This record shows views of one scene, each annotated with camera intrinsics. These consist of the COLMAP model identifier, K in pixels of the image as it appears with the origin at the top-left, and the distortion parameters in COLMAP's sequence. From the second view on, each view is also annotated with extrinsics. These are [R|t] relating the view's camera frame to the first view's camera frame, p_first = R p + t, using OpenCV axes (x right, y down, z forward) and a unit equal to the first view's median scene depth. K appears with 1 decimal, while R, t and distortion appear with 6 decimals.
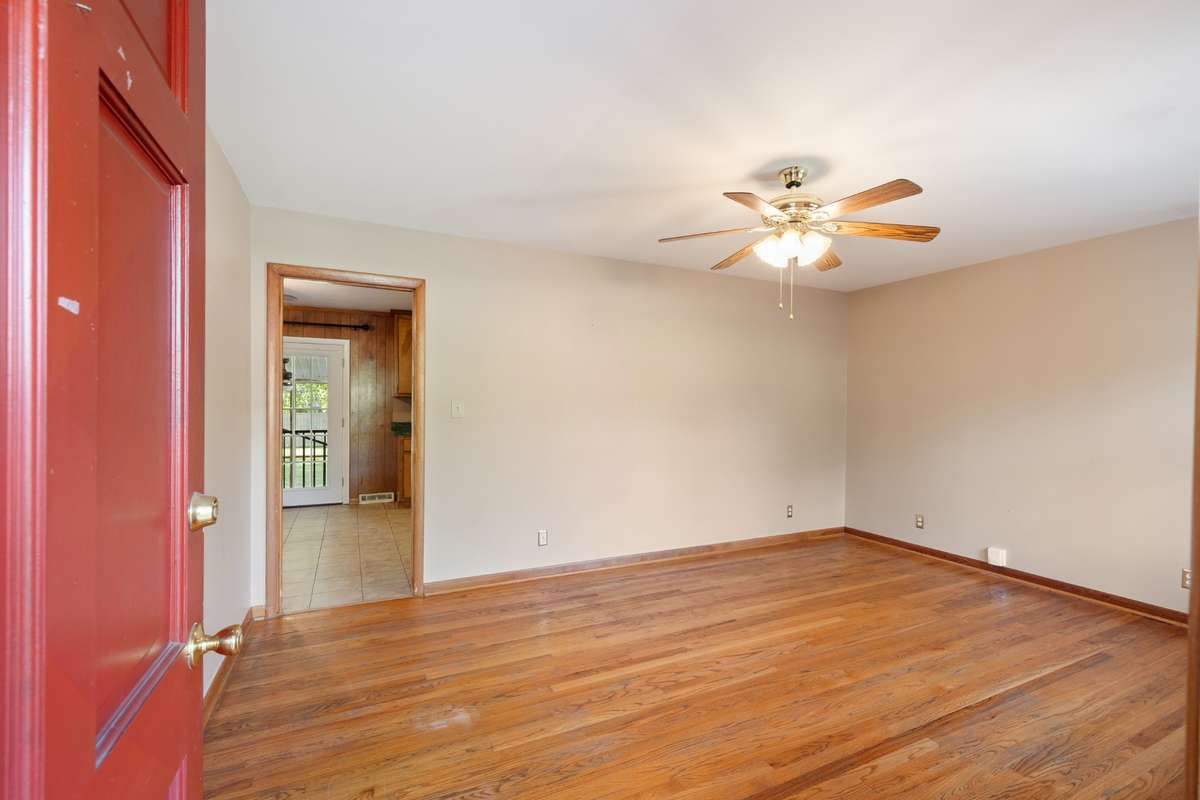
lens RADIAL K [[528.9, 0, 605.7], [0, 528.9, 406.8], [0, 0, 1]] dist [-0.000944, 0.001245]
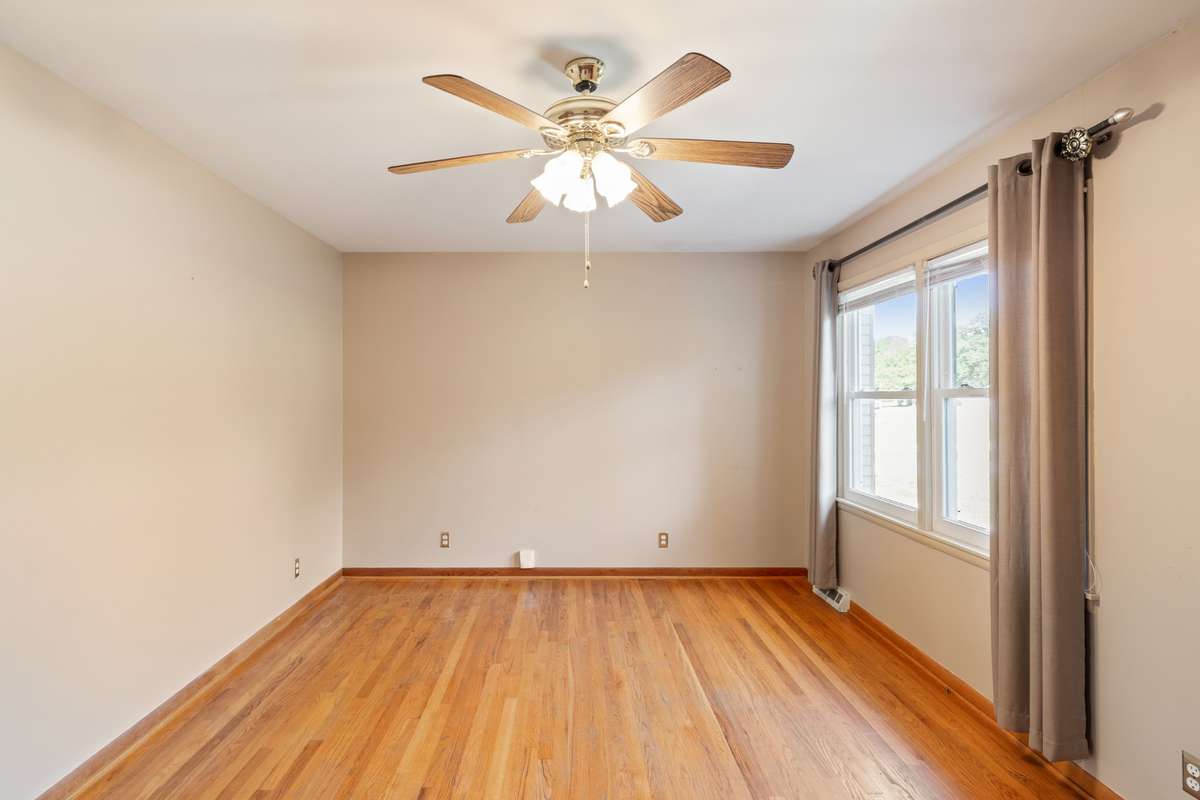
lens RADIAL K [[603.1, 0, 593.4], [0, 603.1, 389.3], [0, 0, 1]] dist [0.004244, -0.000224]
pose [[0.435520, -0.001288, 0.900178, -0.222259], [0.012926, 0.999905, -0.004824, -0.022576], [-0.900086, 0.013737, 0.435495, 0.444409]]
